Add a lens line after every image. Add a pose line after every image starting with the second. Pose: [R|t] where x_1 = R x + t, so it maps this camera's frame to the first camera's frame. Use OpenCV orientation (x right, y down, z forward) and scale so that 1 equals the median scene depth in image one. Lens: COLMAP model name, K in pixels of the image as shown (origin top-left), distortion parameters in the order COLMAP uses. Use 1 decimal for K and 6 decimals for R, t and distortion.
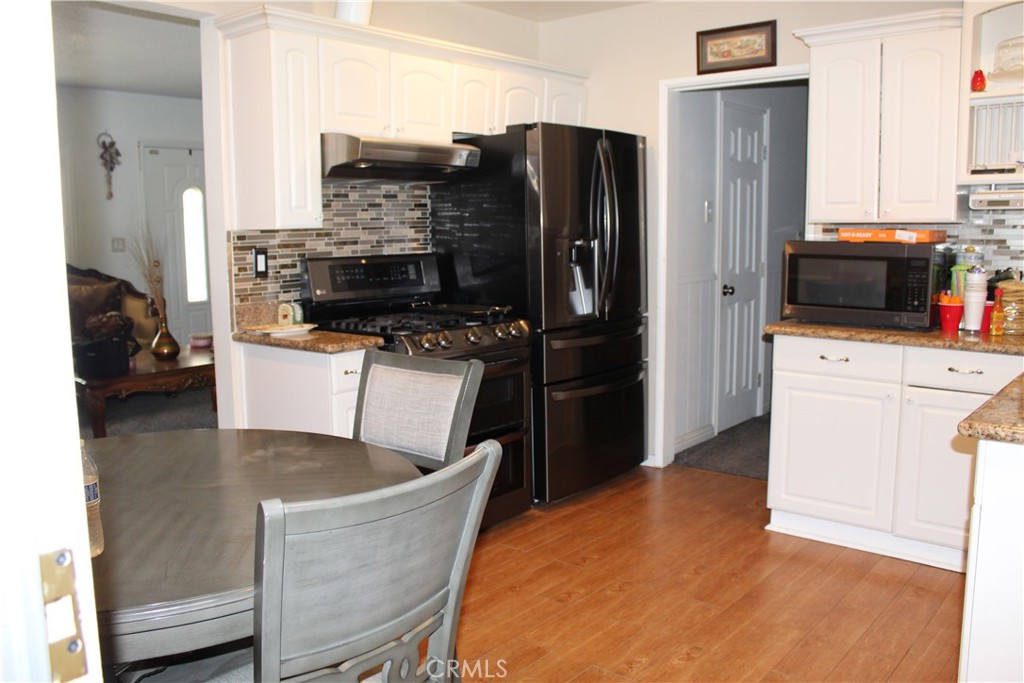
lens RADIAL K [[857.8, 0, 512.0], [0, 857.8, 341.5], [0, 0, 1]] dist [-0.075403, 0.004758]
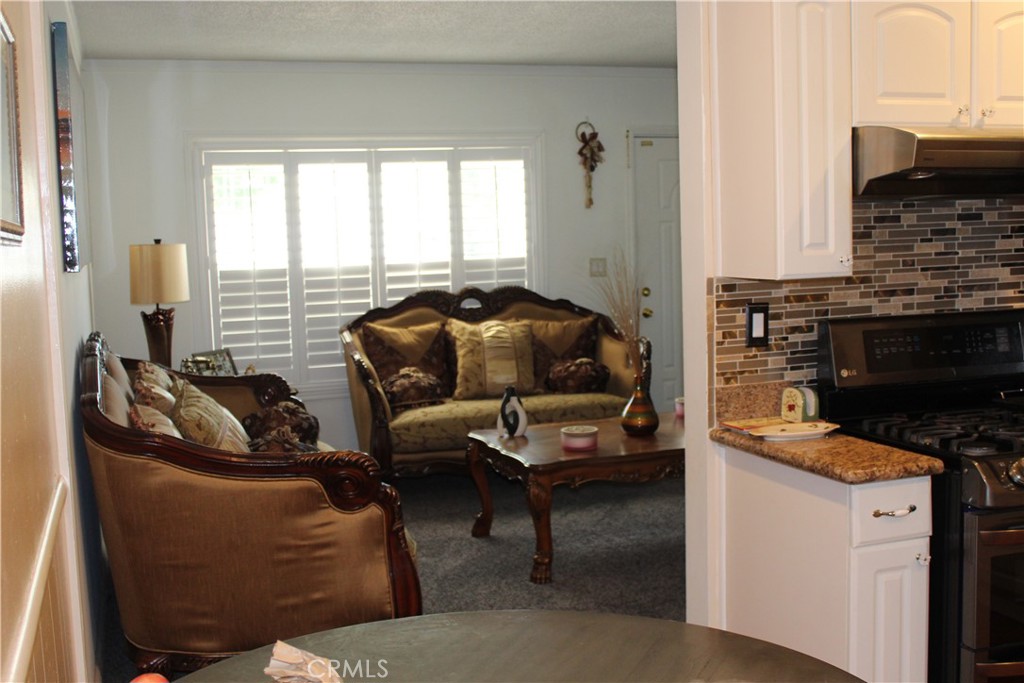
lens RADIAL K [[1142.6, 0, 512.0], [0, 1142.6, 341.5], [0, 0, 1]] dist [-0.099365, 0.011674]
pose [[0.856498, 0.039530, -0.514635, -0.004921], [-0.052028, 0.998597, -0.009885, -0.059160], [0.513522, 0.035242, 0.857352, 0.146027]]
